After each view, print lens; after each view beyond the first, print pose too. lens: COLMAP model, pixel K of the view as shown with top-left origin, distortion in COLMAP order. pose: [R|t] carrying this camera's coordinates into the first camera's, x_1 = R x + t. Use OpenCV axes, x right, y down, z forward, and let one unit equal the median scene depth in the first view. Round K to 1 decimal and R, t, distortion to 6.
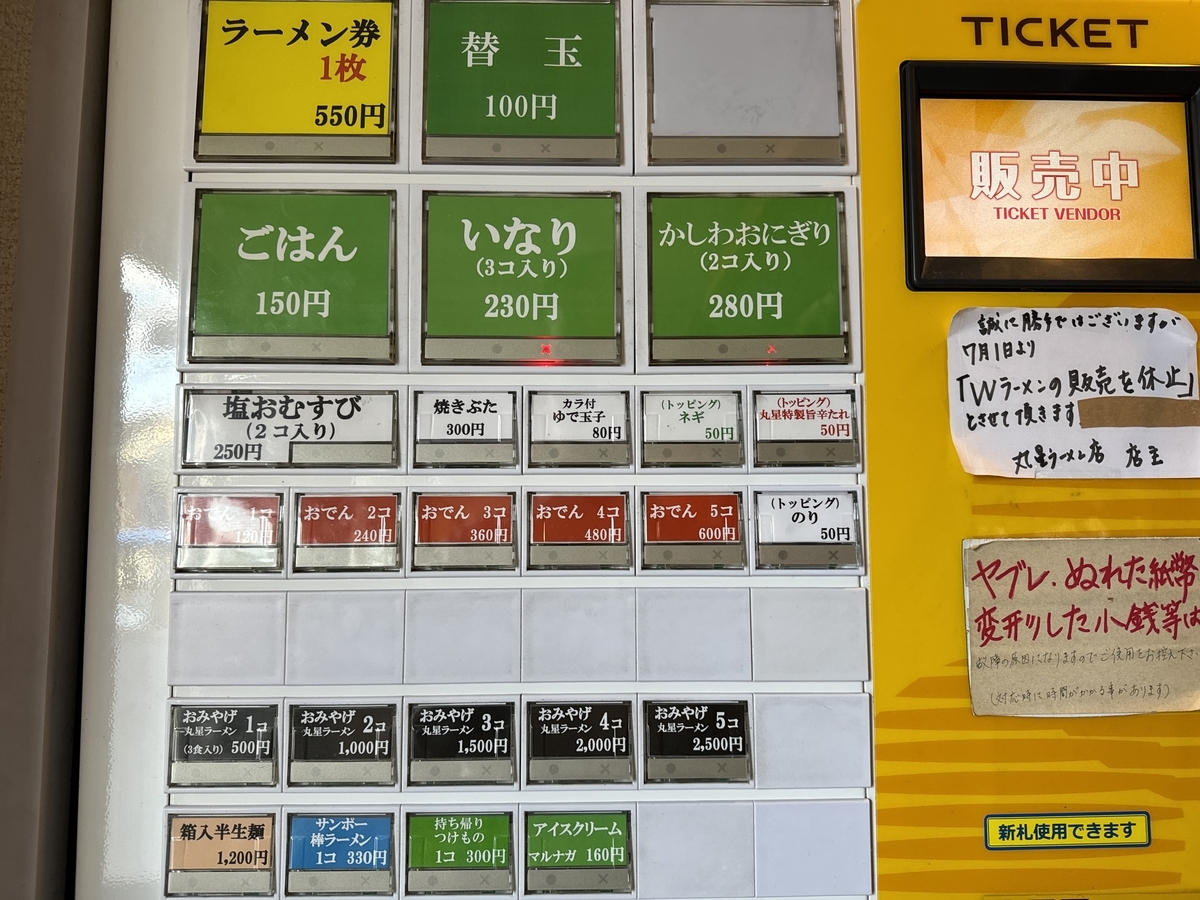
lens RADIAL K [[827.3, 0, 601.2], [0, 827.3, 446.5], [0, 0, 1]] dist [0.007217, -0.001443]
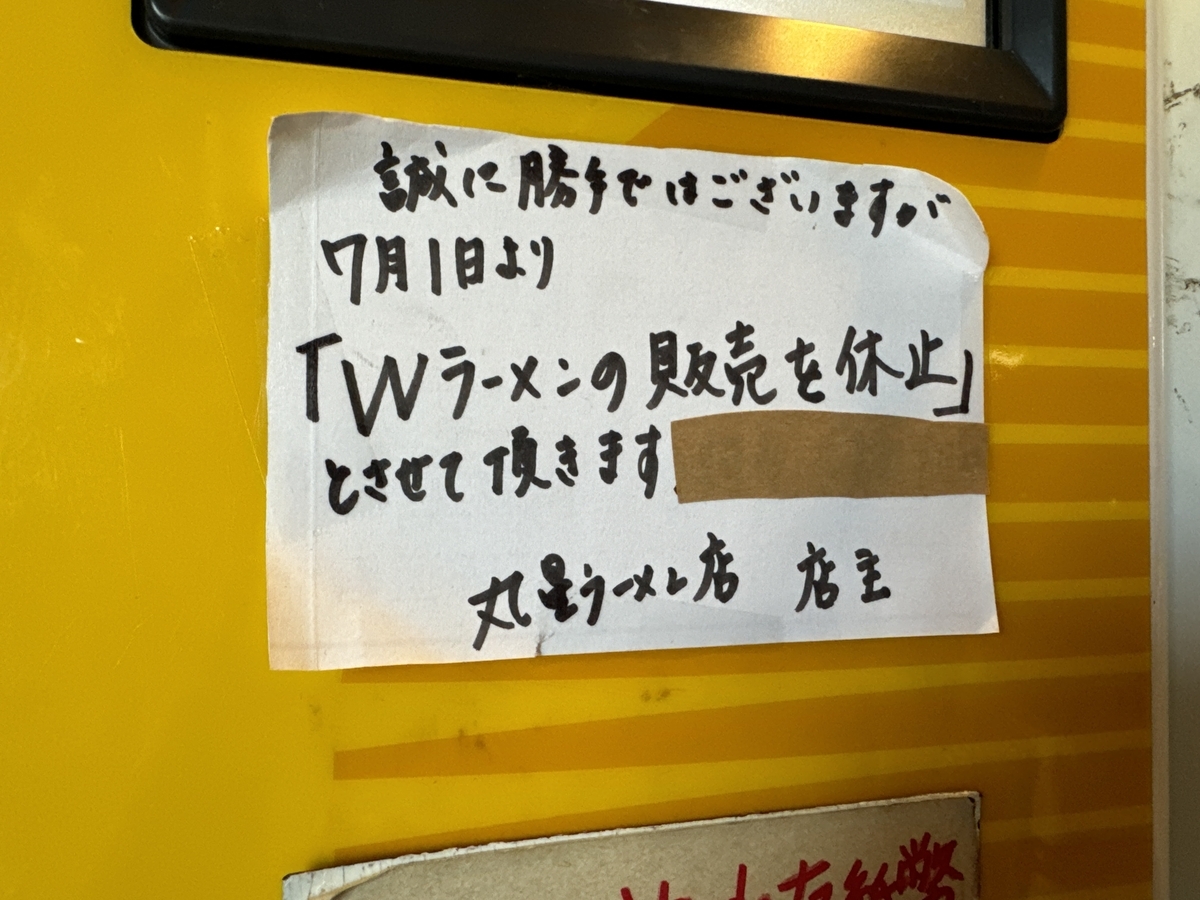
lens RADIAL K [[827.3, 0, 599.4], [0, 827.3, 452.8], [0, 0, 1]] dist [0.007217, -0.001443]
pose [[0.979600, 0.004926, 0.200899, 0.476923], [-0.017016, 0.998143, 0.058496, -0.062249], [-0.200237, -0.060721, 0.977864, 0.671032]]
